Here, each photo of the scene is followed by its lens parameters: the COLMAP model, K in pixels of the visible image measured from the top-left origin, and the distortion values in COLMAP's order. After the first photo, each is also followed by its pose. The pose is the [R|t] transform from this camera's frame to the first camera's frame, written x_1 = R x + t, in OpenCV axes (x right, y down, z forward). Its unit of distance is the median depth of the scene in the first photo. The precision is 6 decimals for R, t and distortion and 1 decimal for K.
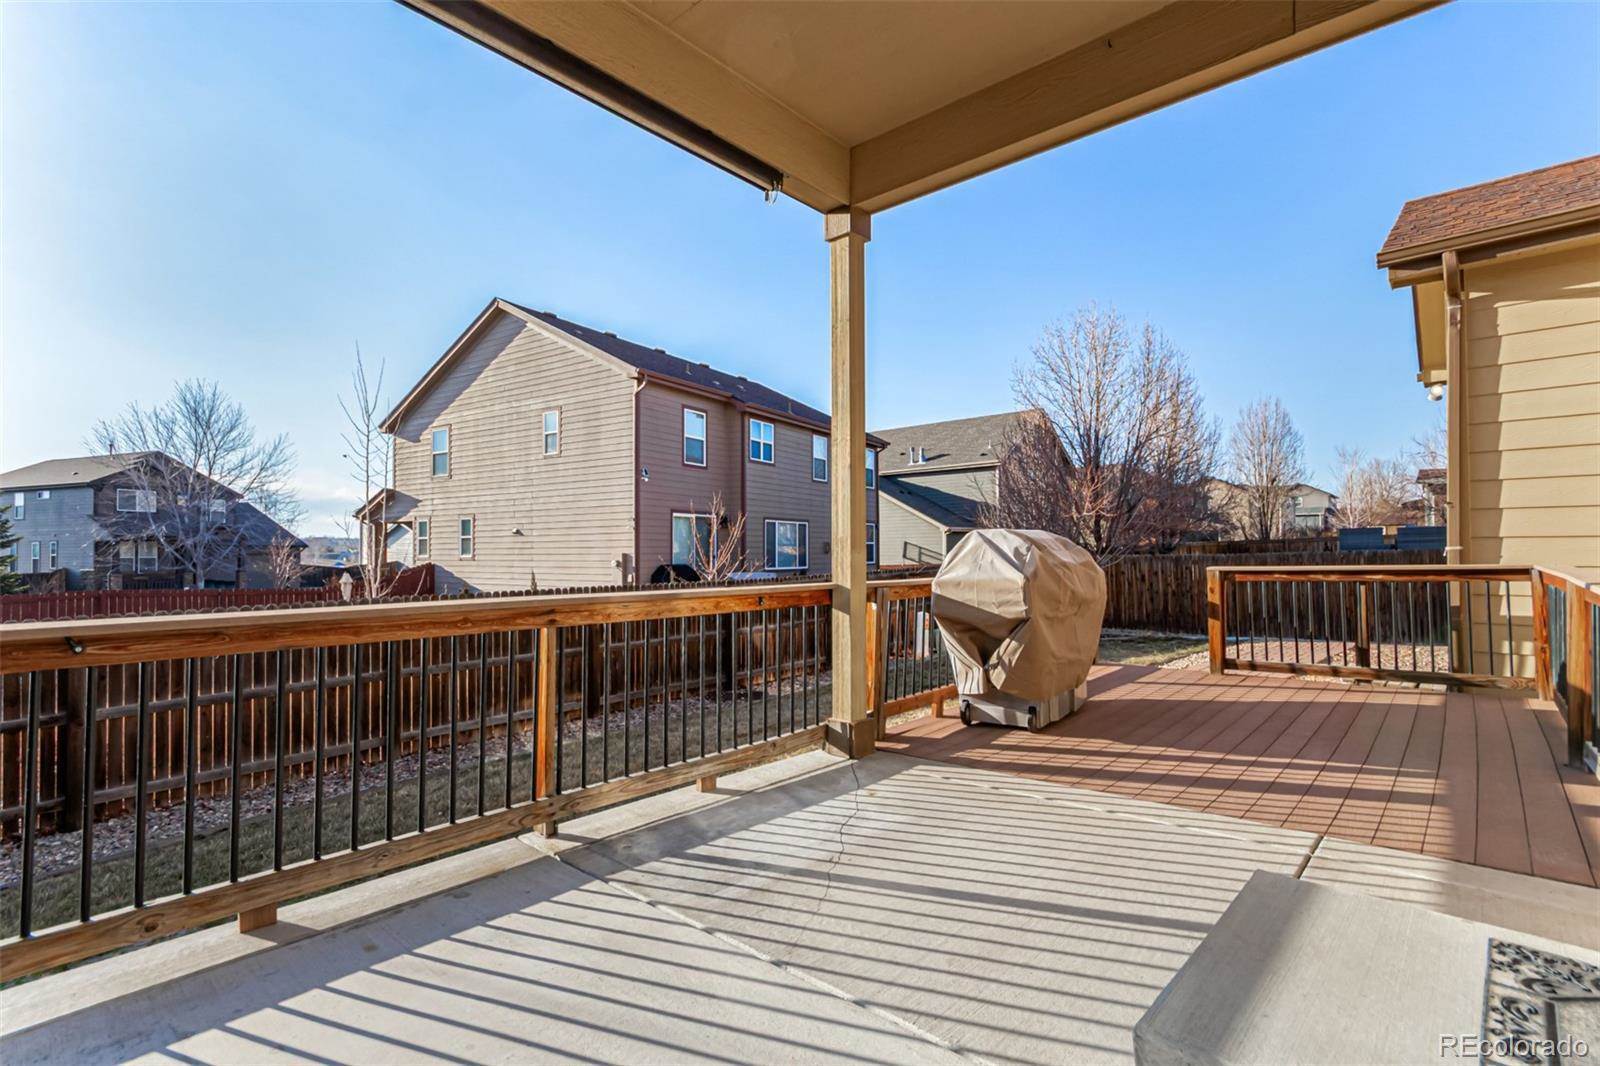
lens RADIAL K [[743.2, 0, 795.9], [0, 743.2, 548.5], [0, 0, 1]] dist [0.002040, 0.000649]
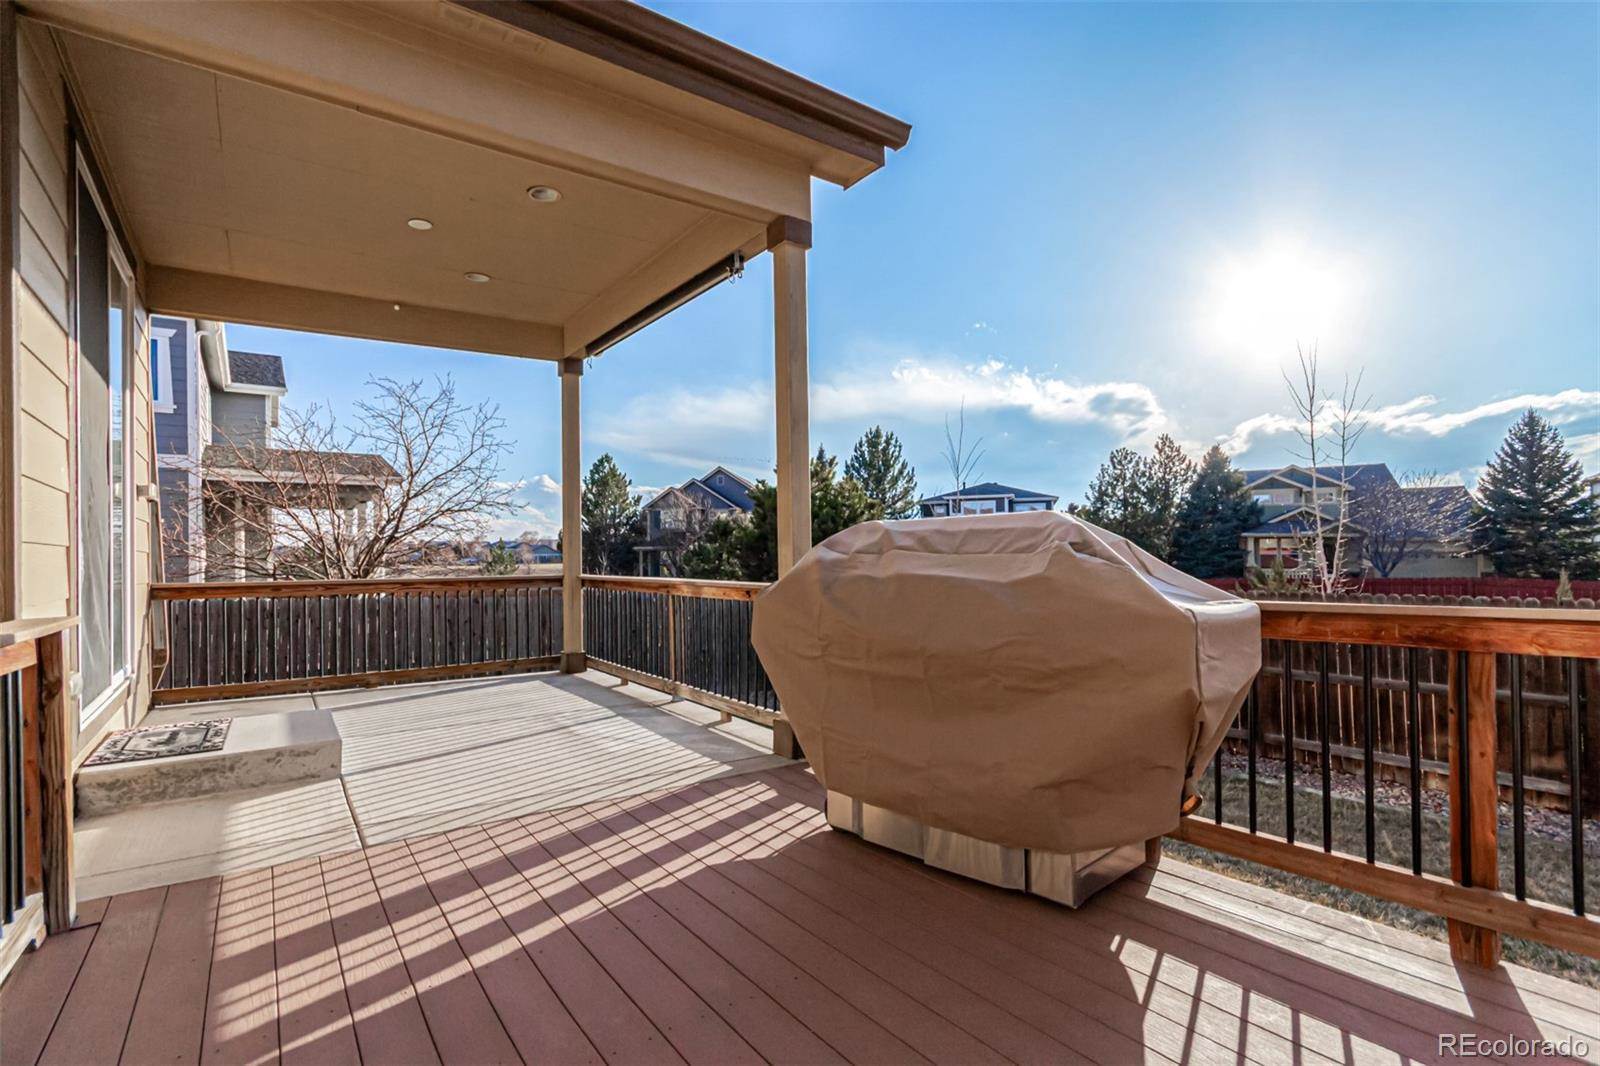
lens RADIAL K [[743.2, 0, 795.9], [0, 743.2, 548.5], [0, 0, 1]] dist [0.002040, 0.000649]
pose [[-0.185806, -0.016596, -0.982446, 0.893588], [0.010442, 0.999768, -0.018864, 0.010474], [0.982531, -0.013763, -0.185589, 0.982857]]
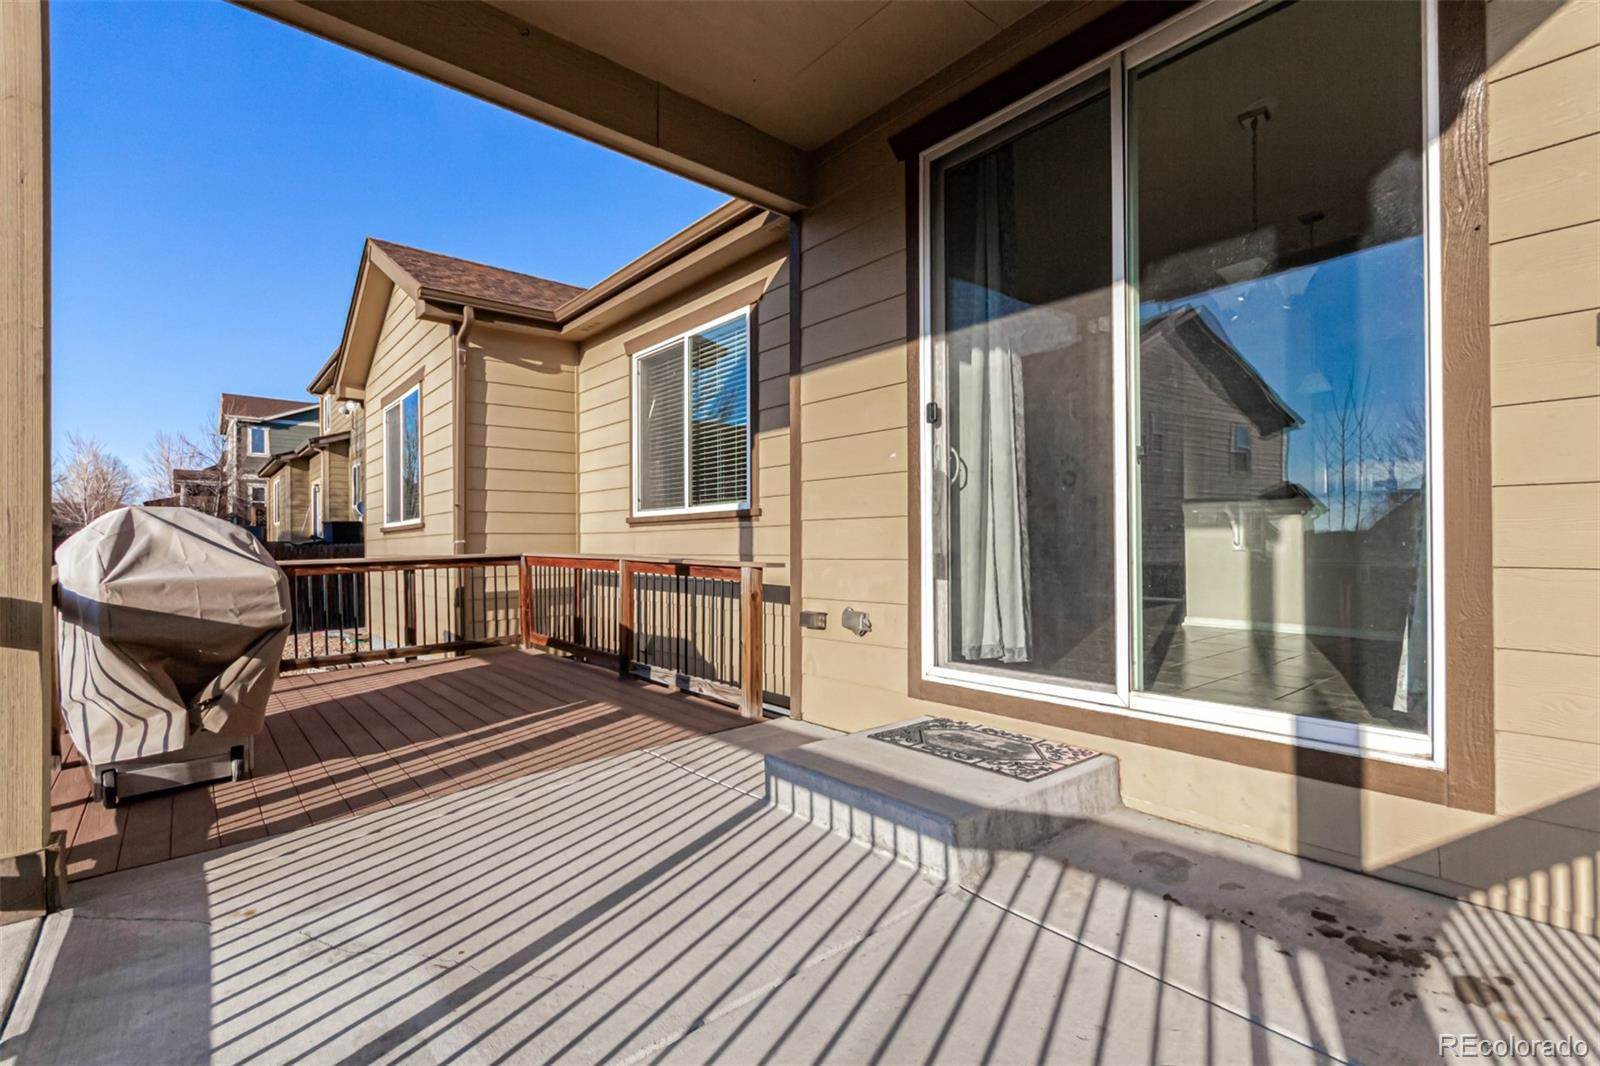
lens RADIAL K [[743.2, 0, 795.9], [0, 743.2, 548.5], [0, 0, 1]] dist [0.002040, 0.000649]
pose [[0.120311, -0.002657, 0.992733, -0.318819], [0.005606, 0.999982, 0.001997, 0.012910], [-0.992720, 0.005325, 0.120324, 0.308667]]
